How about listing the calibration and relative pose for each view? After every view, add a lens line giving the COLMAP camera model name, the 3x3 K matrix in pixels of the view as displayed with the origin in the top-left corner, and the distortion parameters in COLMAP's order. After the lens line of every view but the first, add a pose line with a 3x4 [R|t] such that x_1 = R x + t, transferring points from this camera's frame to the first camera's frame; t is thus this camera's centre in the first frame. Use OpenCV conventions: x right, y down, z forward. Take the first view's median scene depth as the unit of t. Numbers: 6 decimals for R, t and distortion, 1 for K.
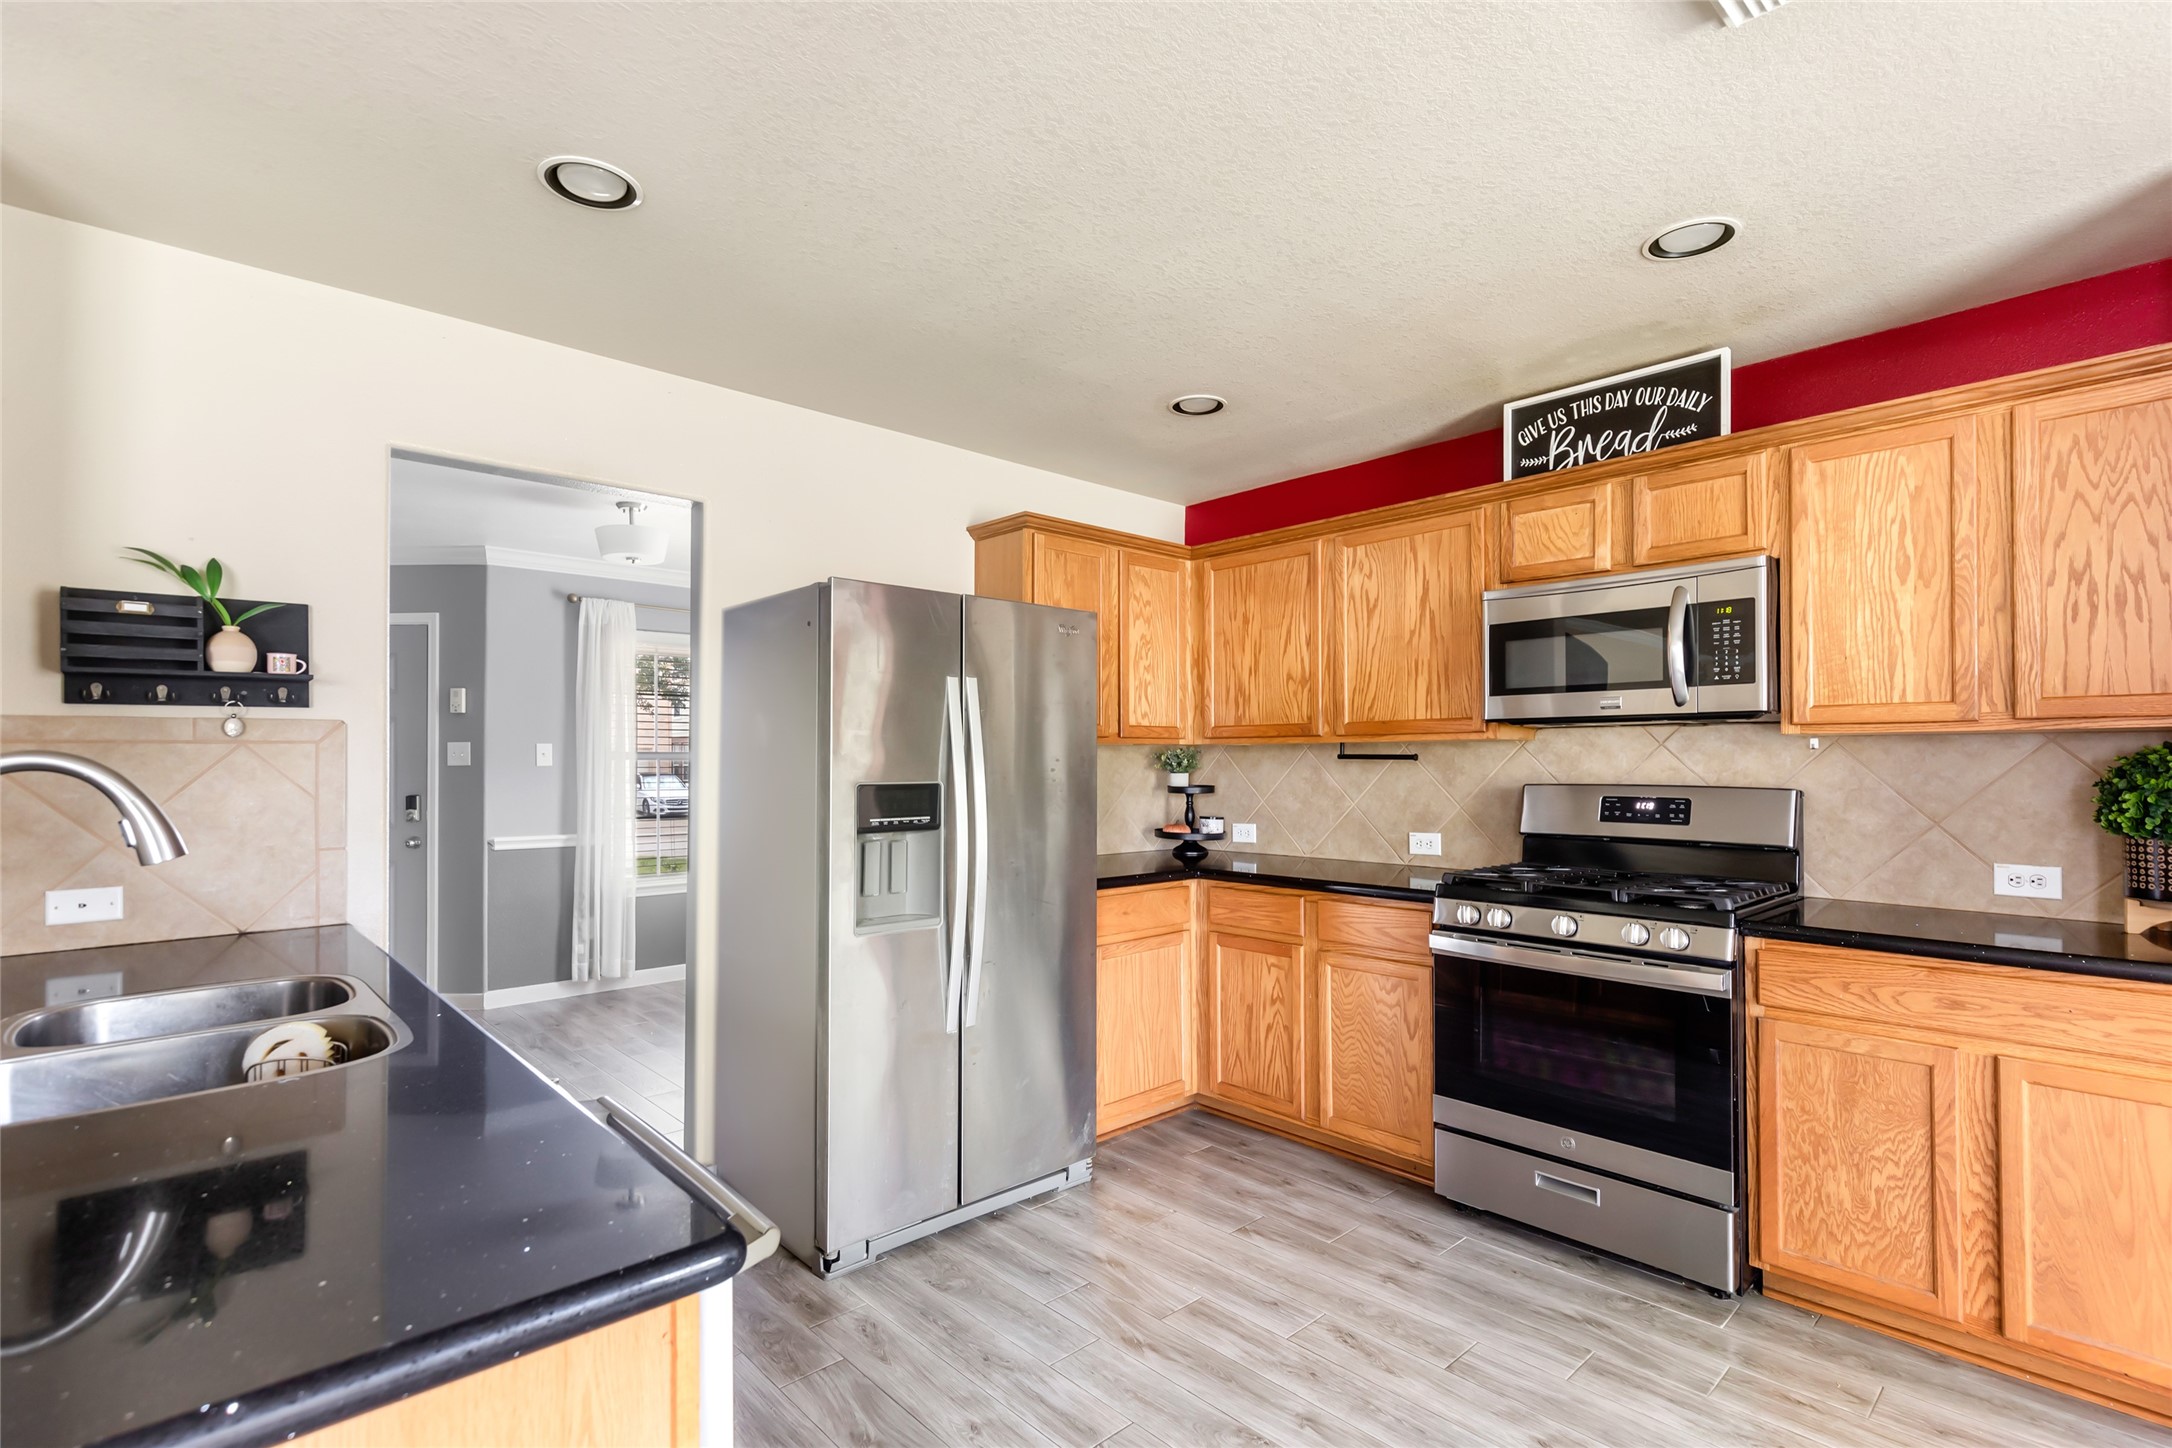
lens RADIAL K [[1029.8, 0, 1102.3], [0, 1029.8, 739.9], [0, 0, 1]] dist [0.015421, 0.000339]
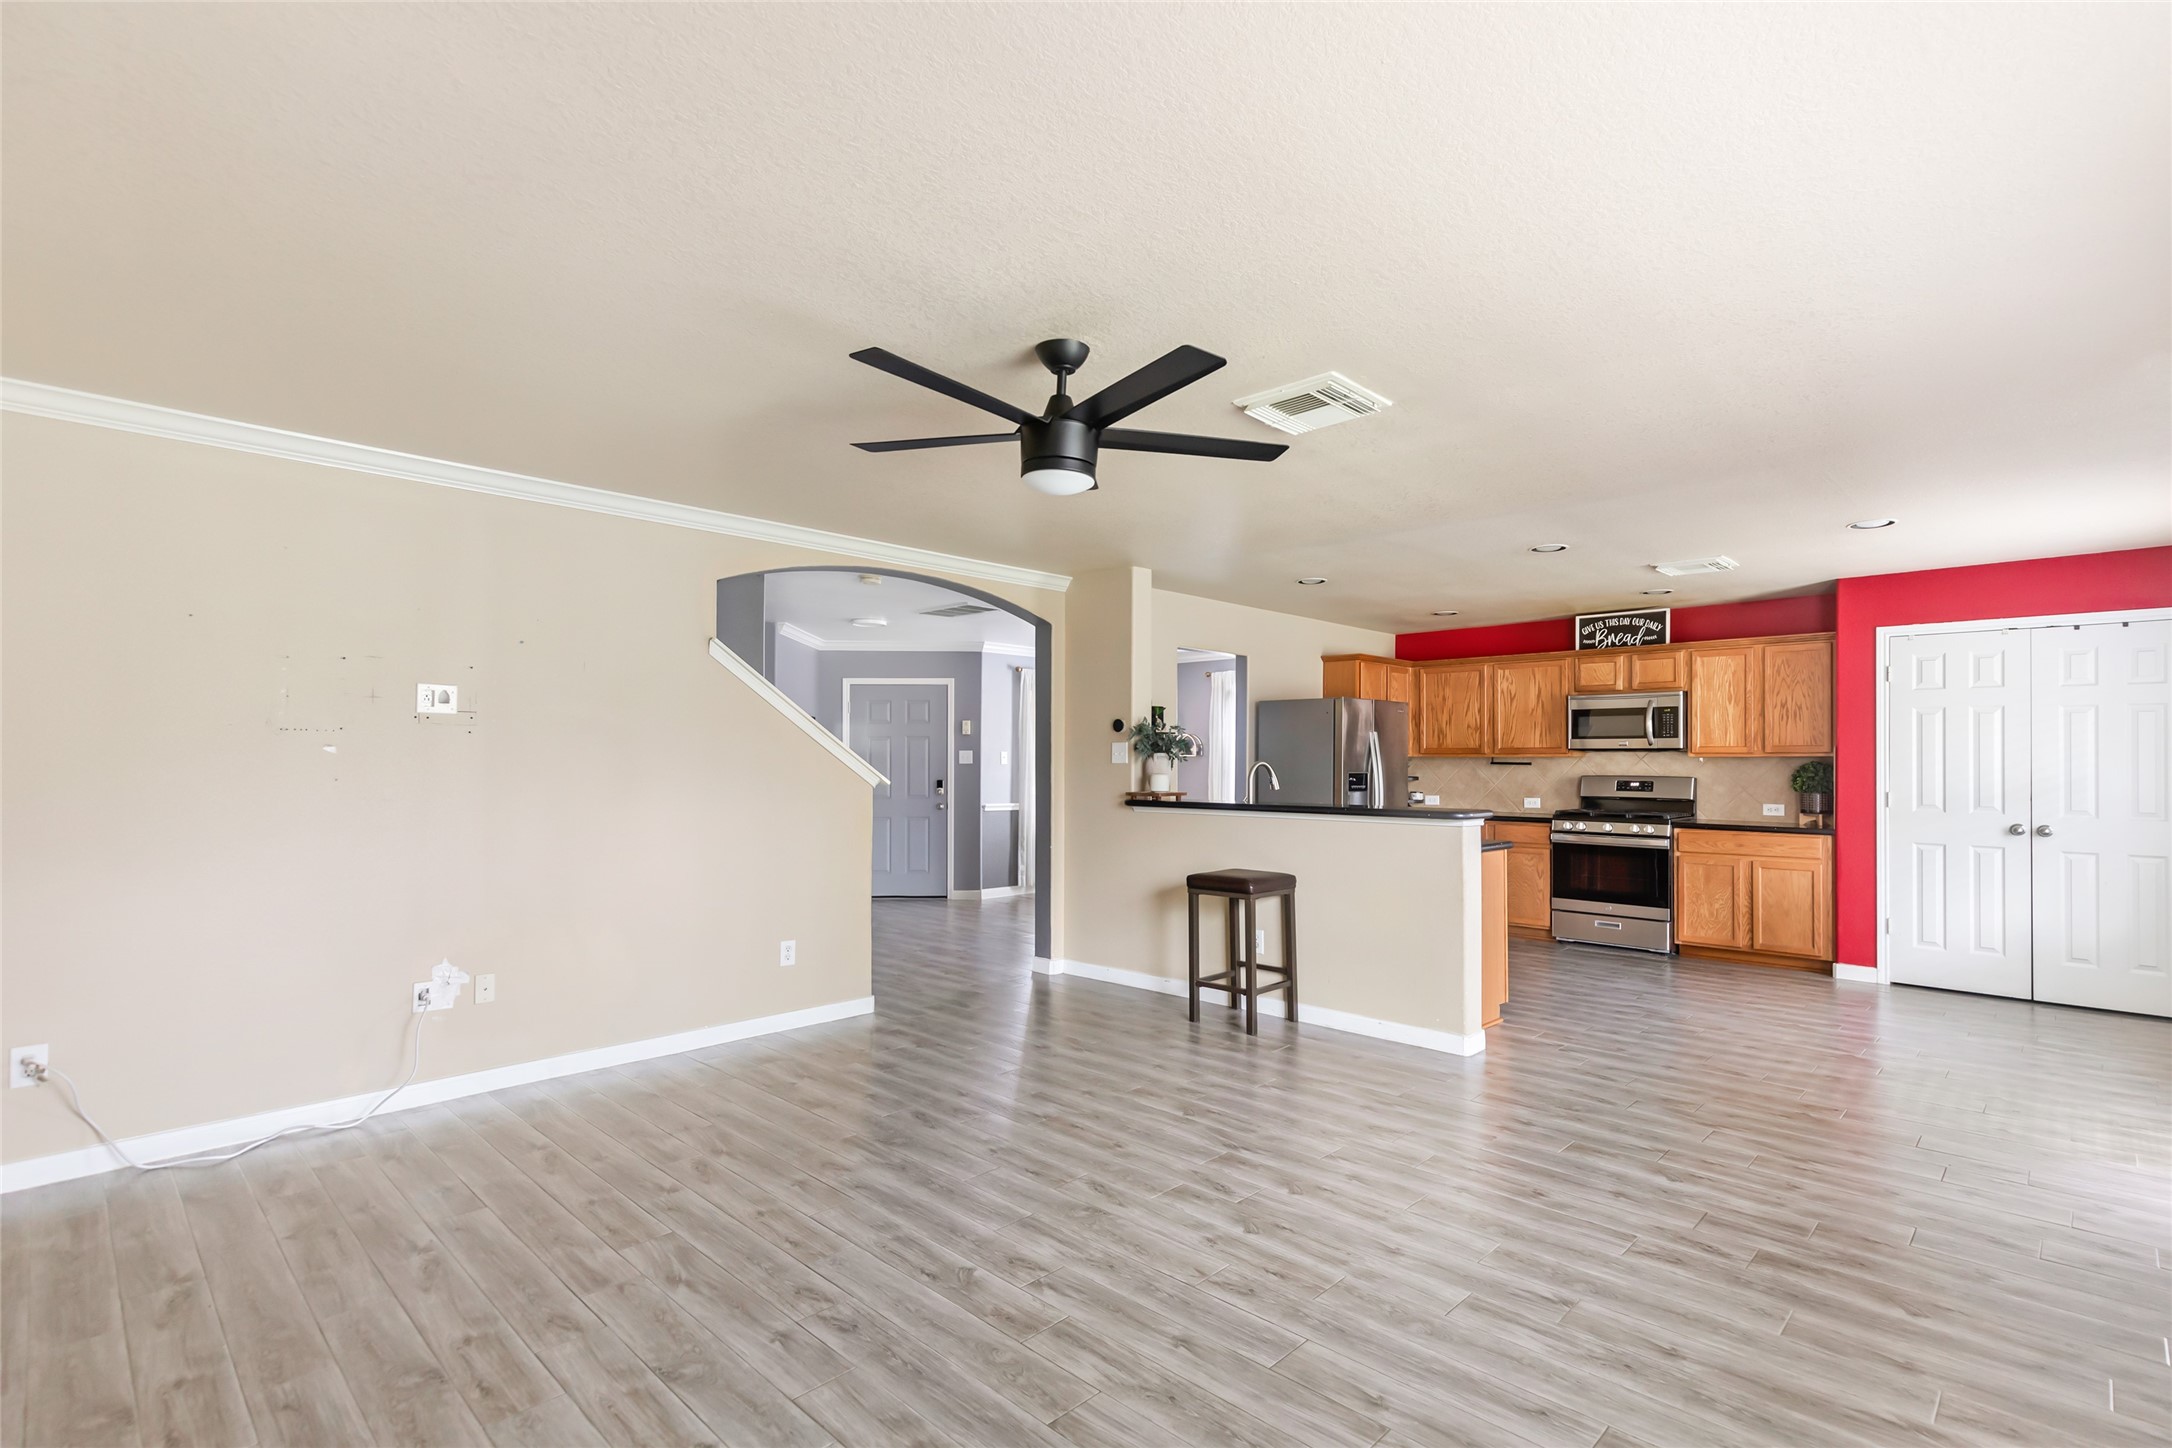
lens RADIAL K [[1029.8, 0, 1072.7], [0, 1029.8, 736.6], [0, 0, 1]] dist [0.015421, 0.000339]
pose [[0.999559, 0.008389, 0.028469, -0.949391], [-0.008249, 0.999953, -0.005014, -0.028706], [-0.028509, 0.004777, 0.999582, -1.530622]]
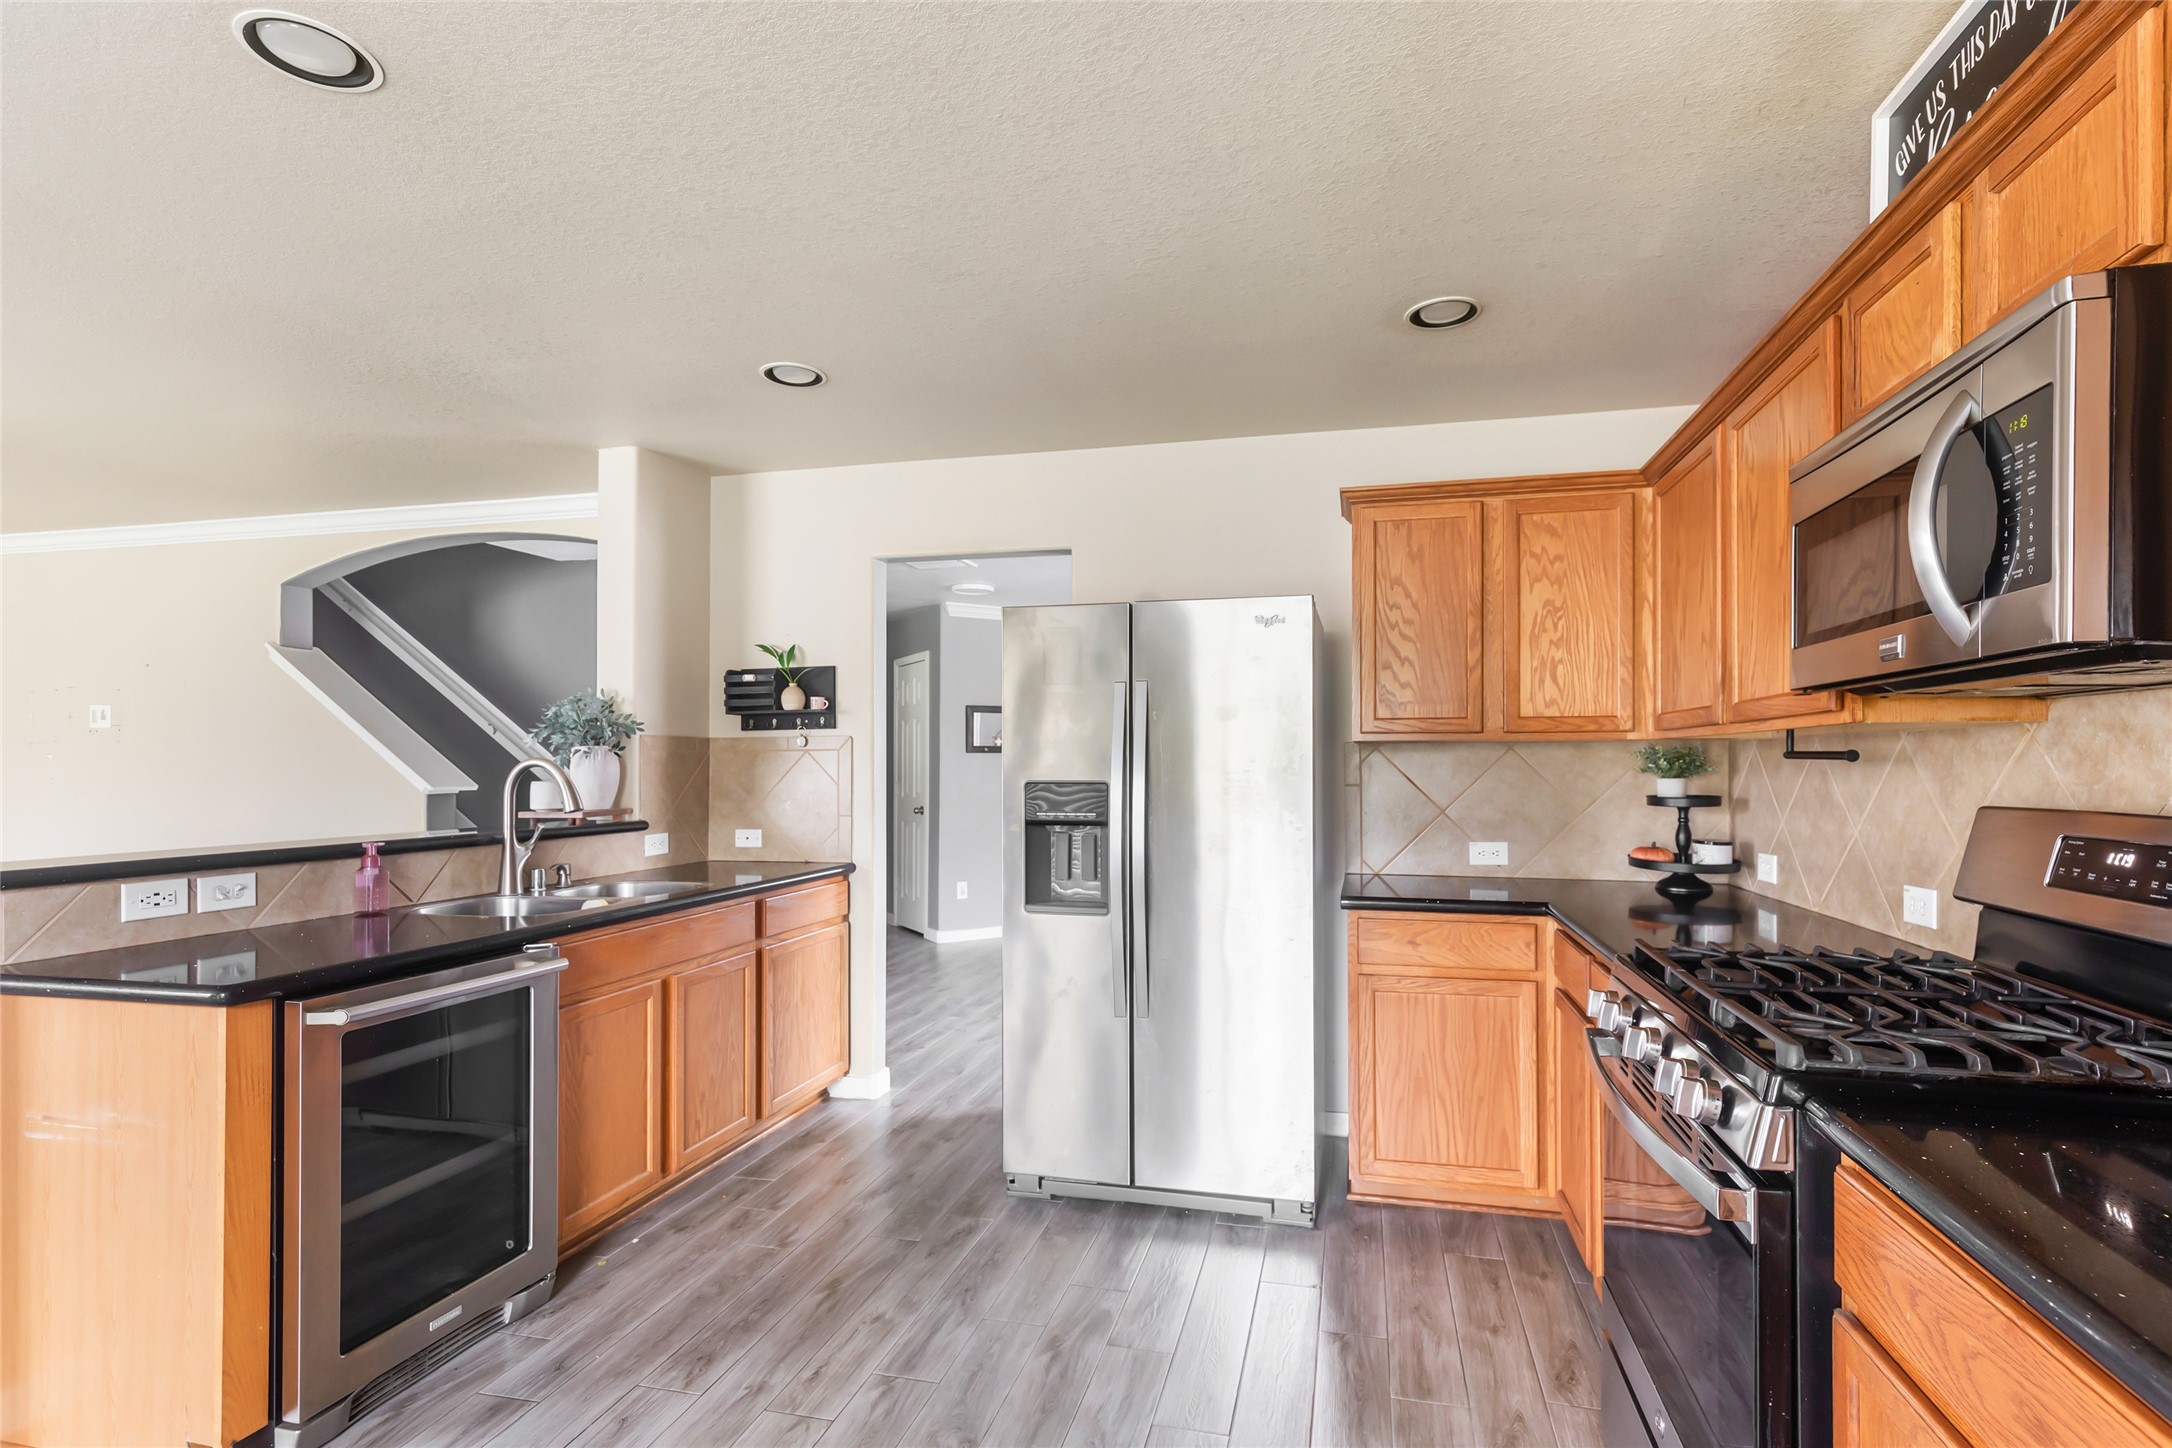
lens RADIAL K [[1029.8, 0, 1090.2], [0, 1029.8, 747.4], [0, 0, 1]] dist [0.015421, 0.000339]
pose [[0.546106, -0.011200, -0.837641, 0.702575], [0.017047, 0.999852, -0.002255, 0.007720], [0.837543, -0.013047, 0.546216, 0.385823]]
